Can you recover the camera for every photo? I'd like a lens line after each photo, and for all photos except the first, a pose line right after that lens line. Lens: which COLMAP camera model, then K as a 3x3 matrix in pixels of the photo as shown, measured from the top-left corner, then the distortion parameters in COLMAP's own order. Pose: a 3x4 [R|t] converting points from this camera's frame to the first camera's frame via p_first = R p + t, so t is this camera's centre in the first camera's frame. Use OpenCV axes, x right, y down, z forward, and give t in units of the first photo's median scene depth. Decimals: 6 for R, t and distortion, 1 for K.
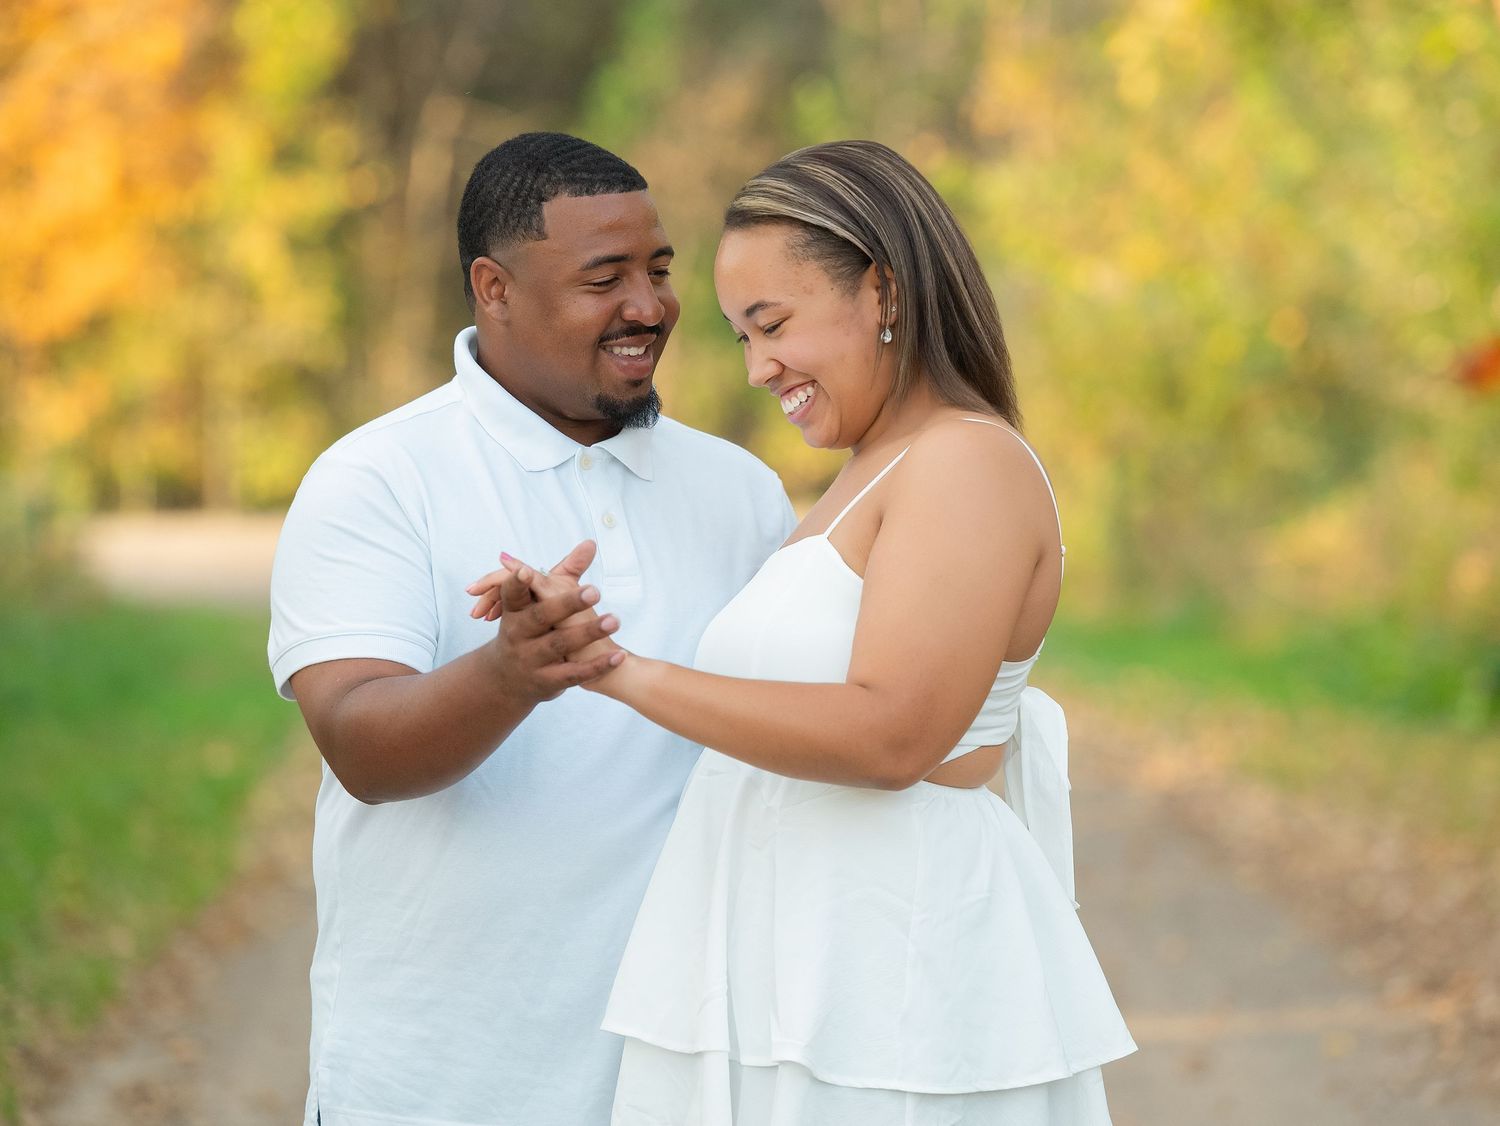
lens RADIAL K [[6104.7, 0, 750.0], [0, 6104.7, 563.0], [0, 0, 1]] dist [-0.200583, -4.248096]
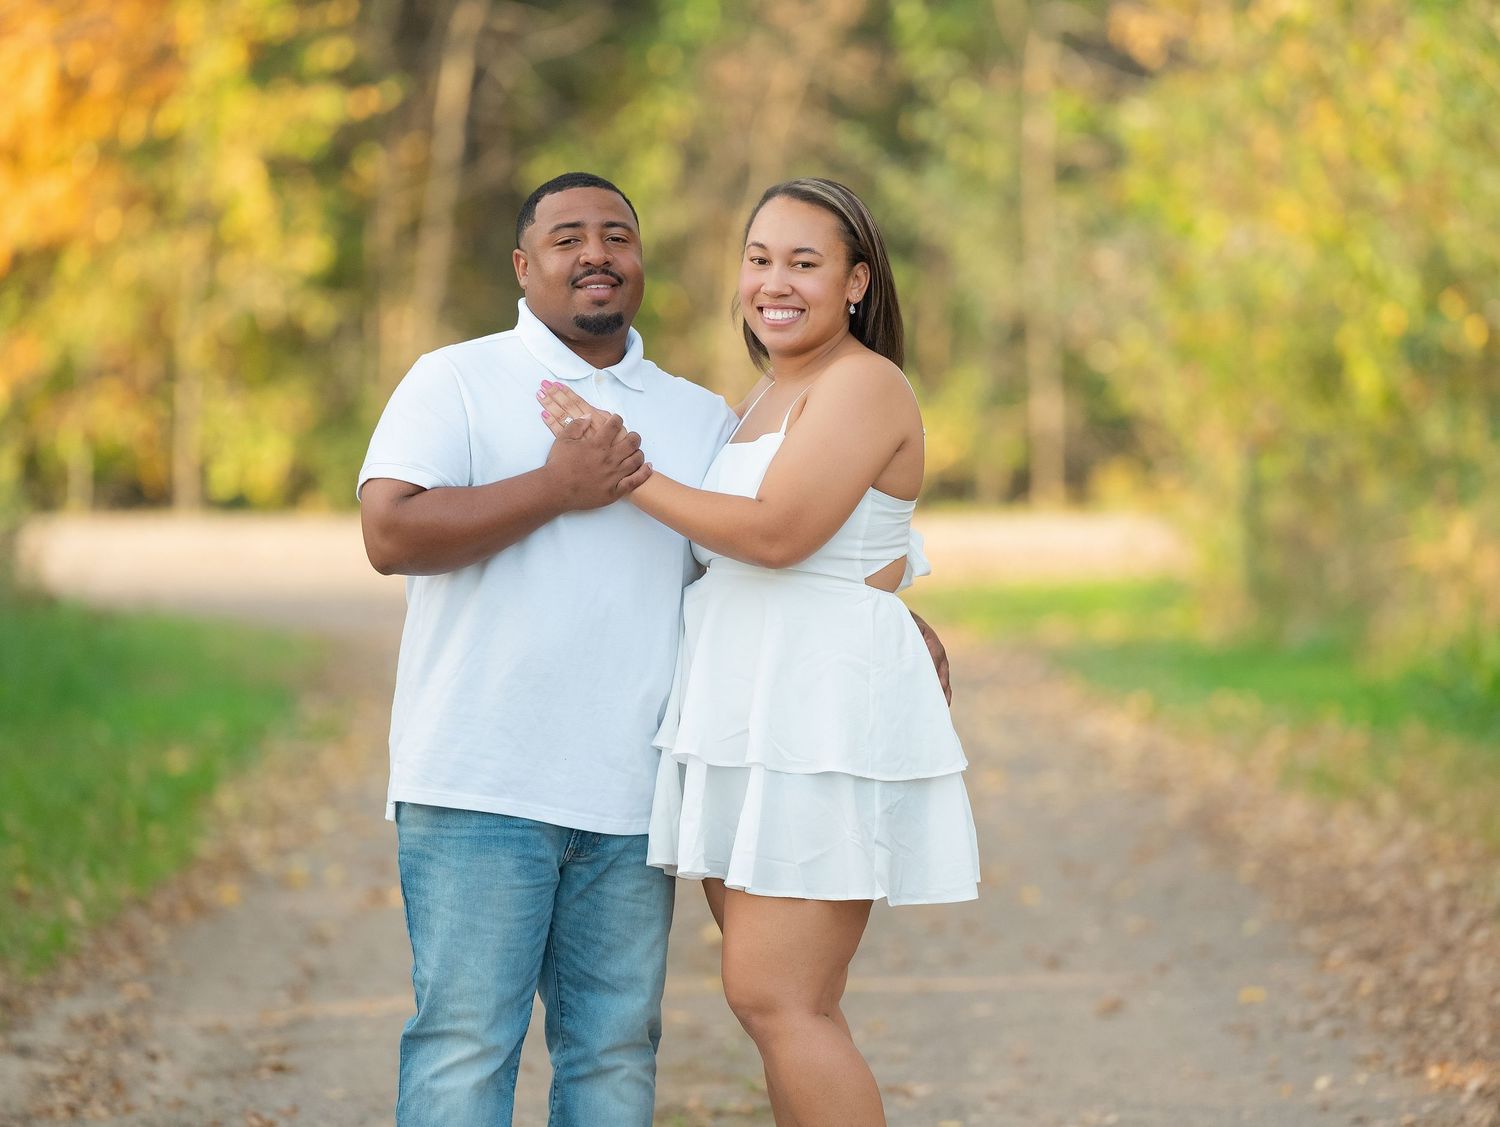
lens RADIAL K [[8726.8, 0, 750.0], [0, 8726.8, 563.5], [0, 0, 1]] dist [-0.059934, 1.162967]
pose [[0.999671, 0.012860, -0.022203, 0.018456], [-0.012979, 0.999902, -0.005218, 0.006347], [0.022134, 0.005504, 0.999740, -0.206930]]
